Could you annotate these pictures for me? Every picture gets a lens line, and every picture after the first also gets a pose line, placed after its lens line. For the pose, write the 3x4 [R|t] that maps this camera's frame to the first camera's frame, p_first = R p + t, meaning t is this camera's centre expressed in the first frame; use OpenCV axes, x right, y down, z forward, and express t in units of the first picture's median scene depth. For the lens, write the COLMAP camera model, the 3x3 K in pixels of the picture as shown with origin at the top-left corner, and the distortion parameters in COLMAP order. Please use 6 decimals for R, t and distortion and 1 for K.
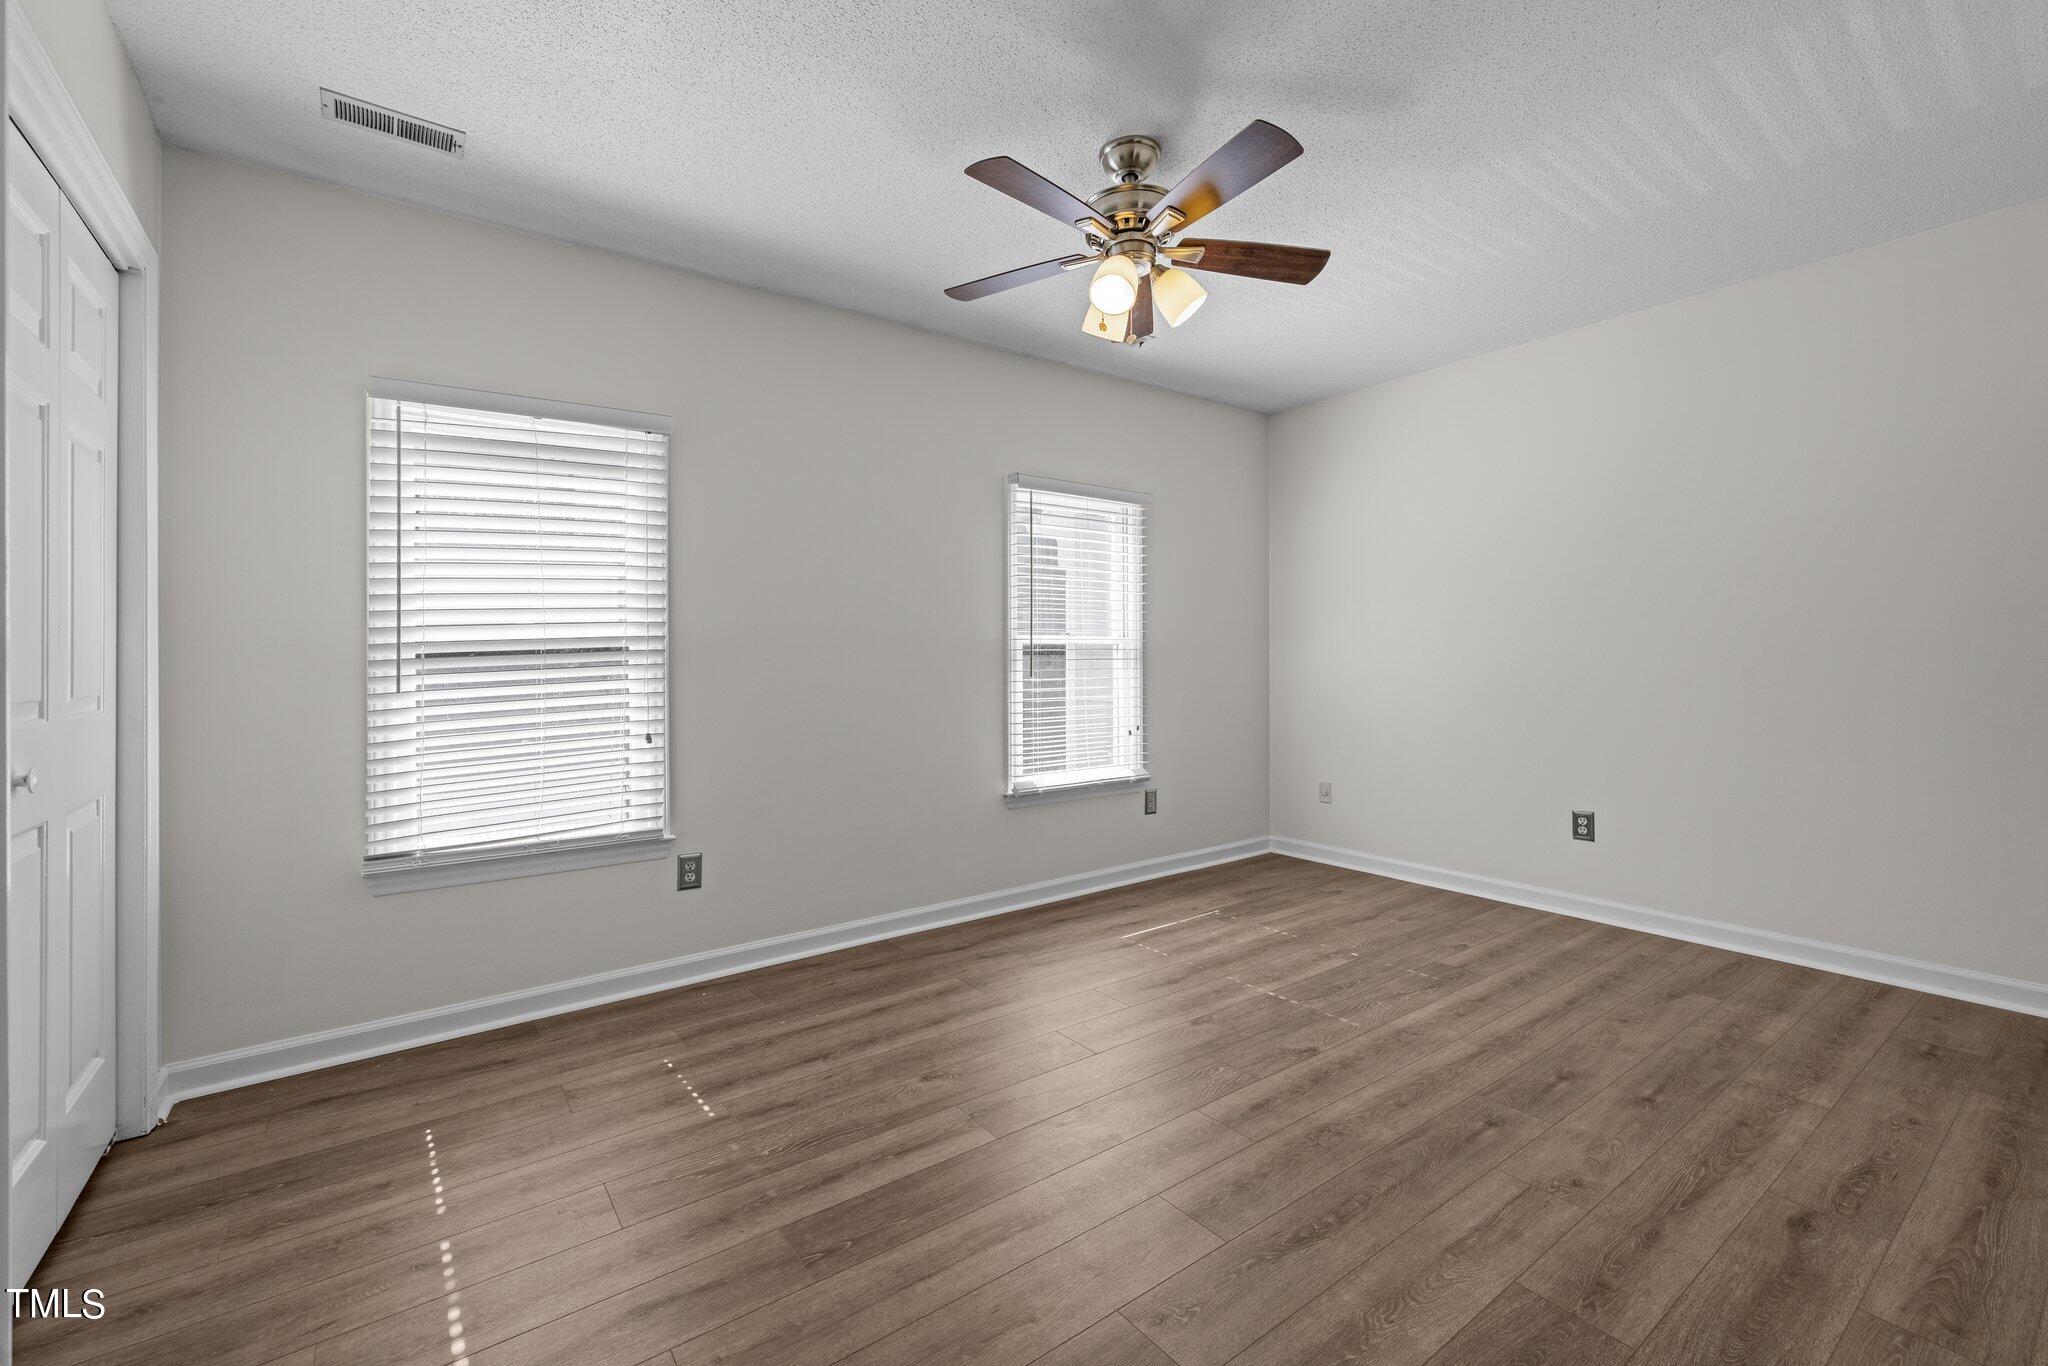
lens RADIAL K [[858.1, 0, 1009.0], [0, 858.1, 674.9], [0, 0, 1]] dist [-0.000066, 0.000053]
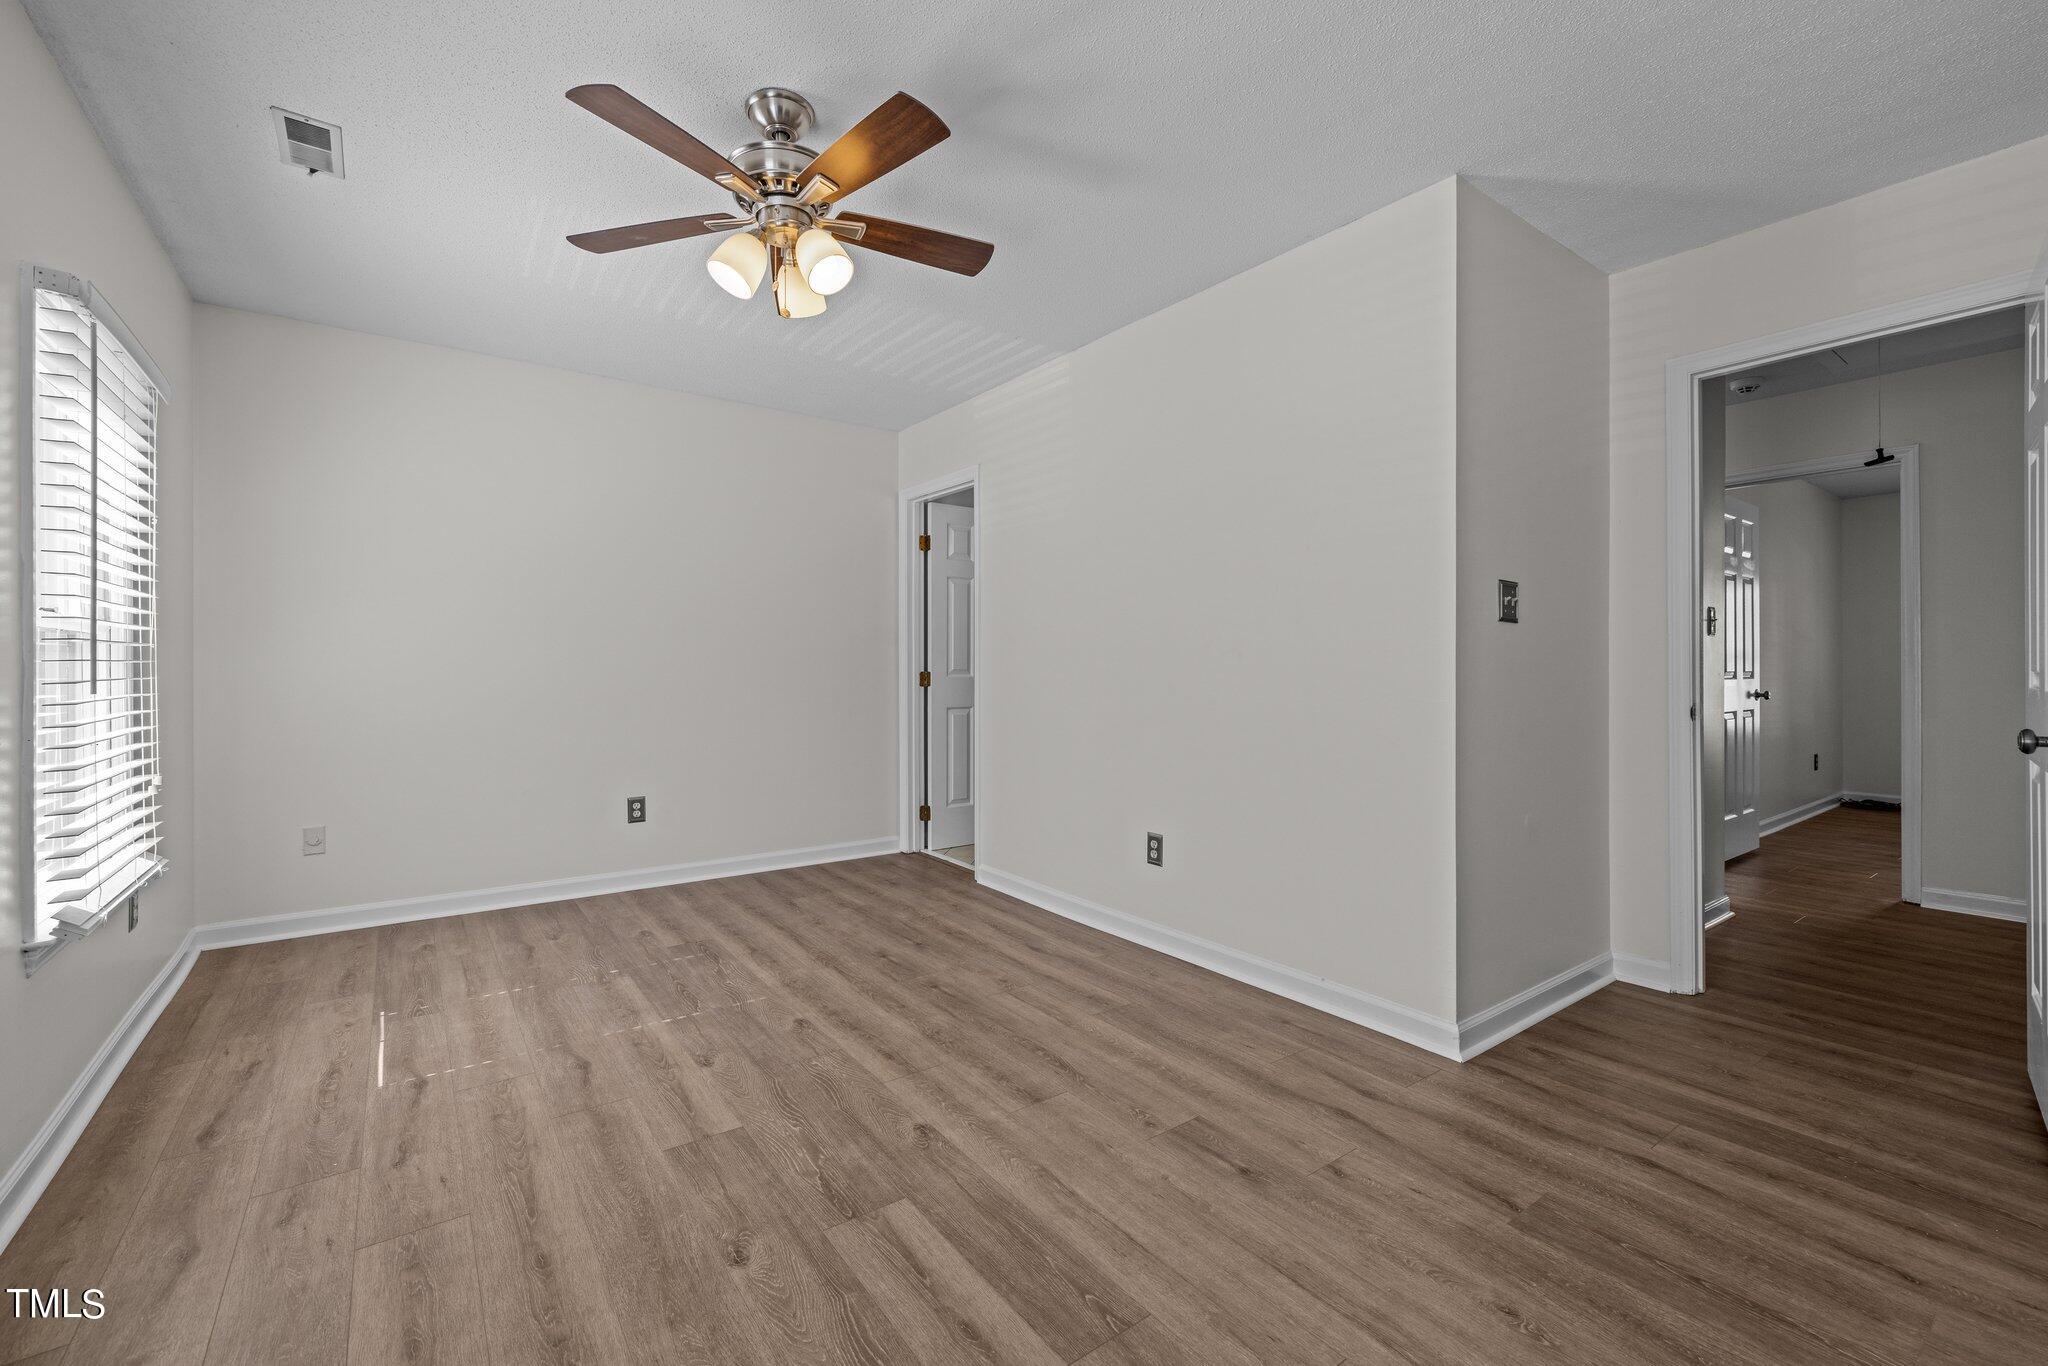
lens RADIAL K [[858.1, 0, 1014.0], [0, 858.1, 670.4], [0, 0, 1]] dist [-0.000066, 0.000053]
pose [[-0.004356, 0.003974, 0.999983, -0.681779], [0.016617, 0.999854, -0.003901, -0.001567], [-0.999852, 0.016600, -0.004422, 0.662907]]
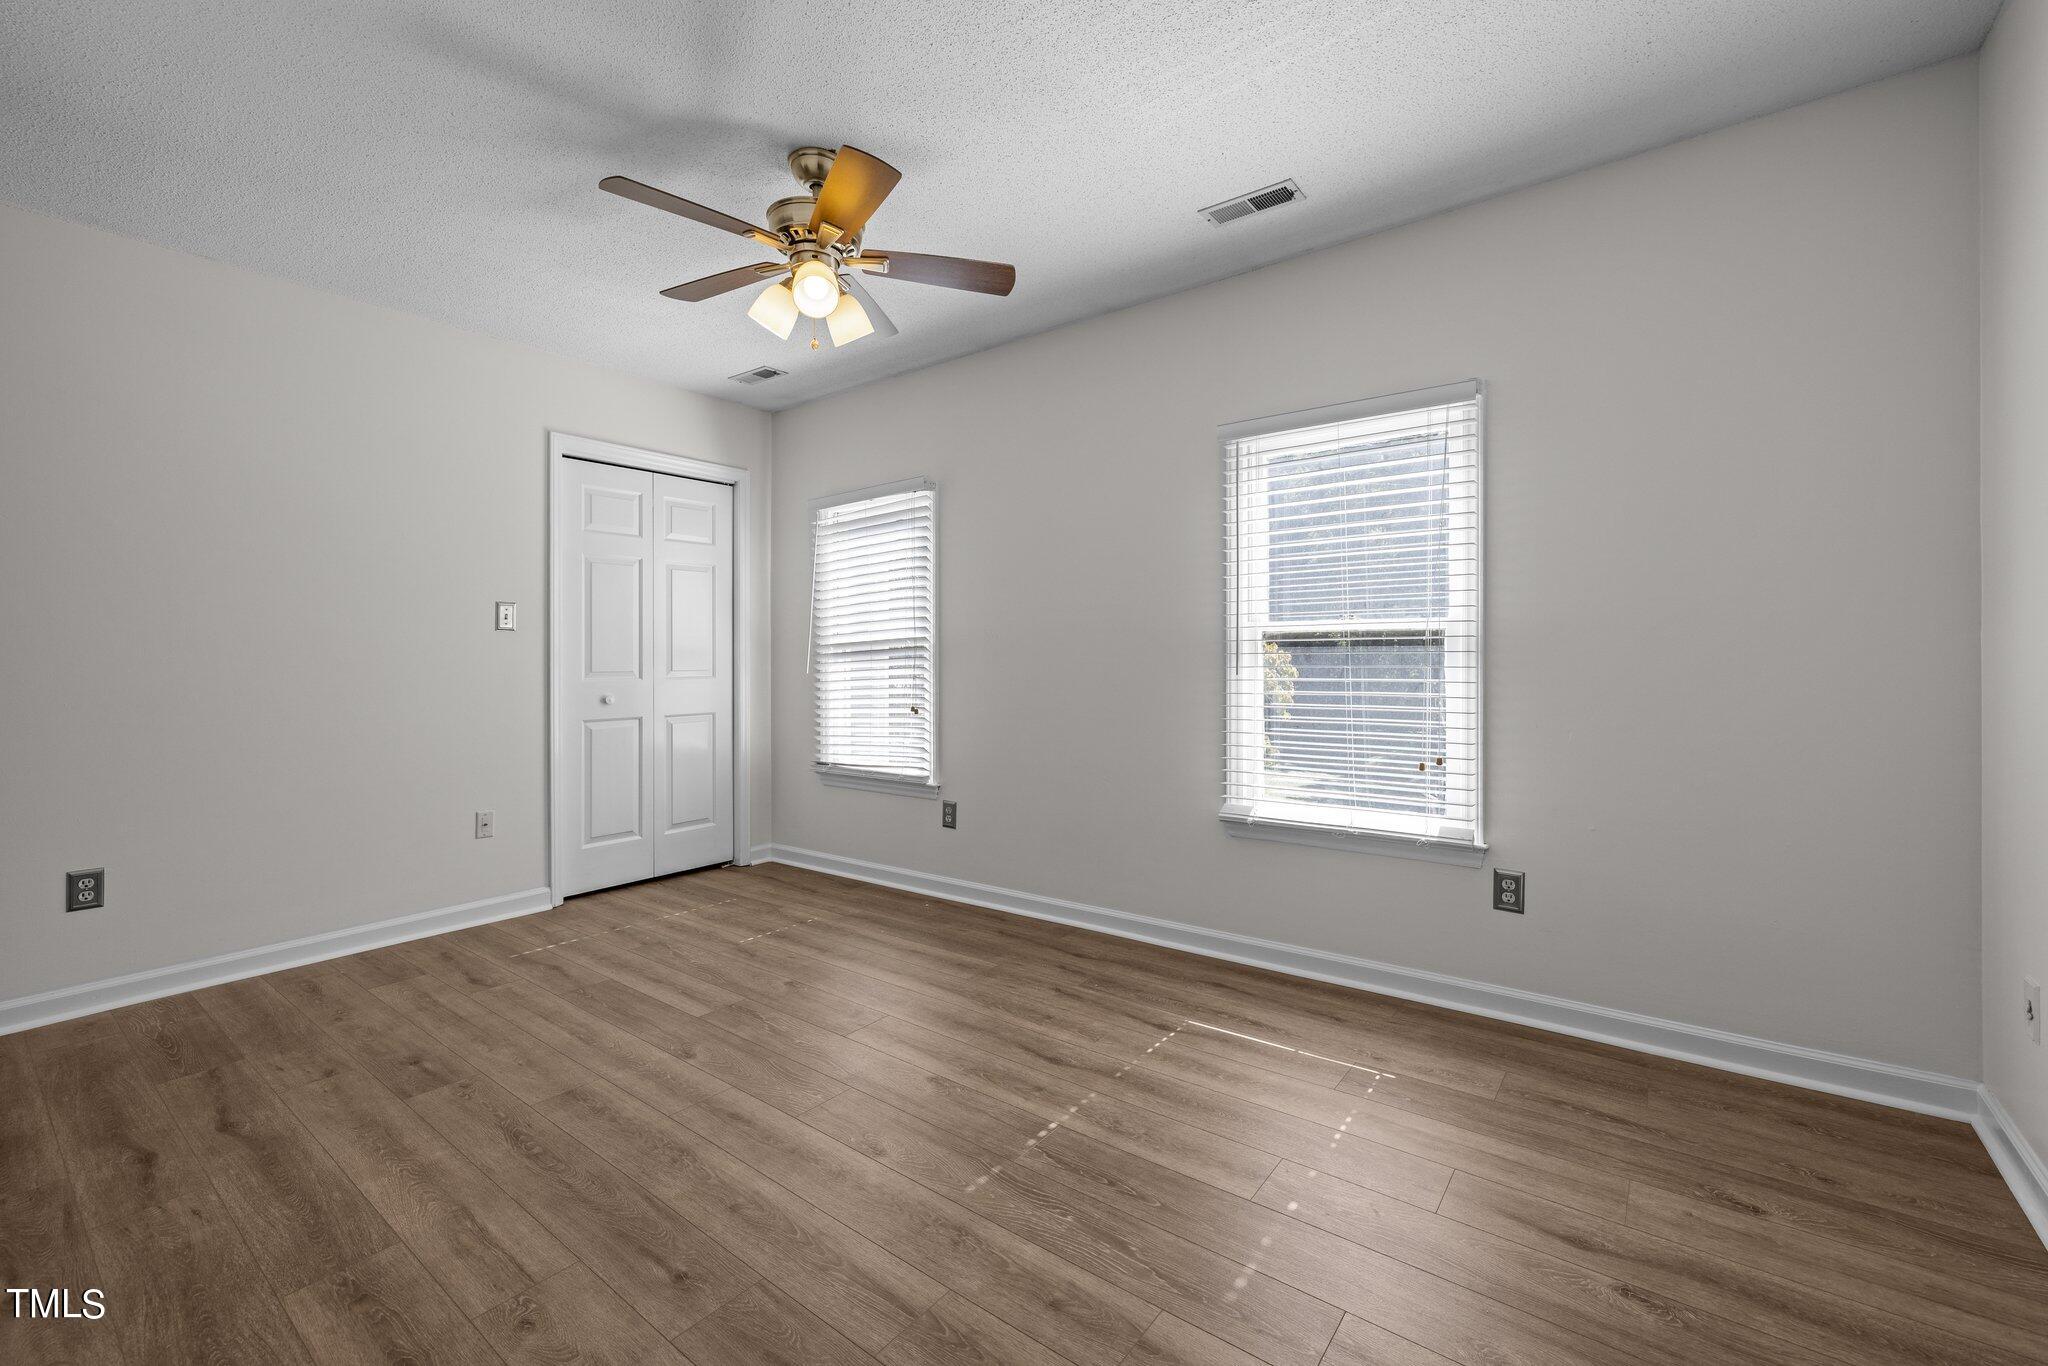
lens RADIAL K [[858.1, 0, 1001.3], [0, 858.1, 656.6], [0, 0, 1]] dist [-0.000066, 0.000053]
pose [[0.275718, 0.007273, -0.961211, 1.044201], [-0.011871, 0.999921, 0.004161, -0.021813], [0.961165, 0.010263, 0.275783, 0.811733]]
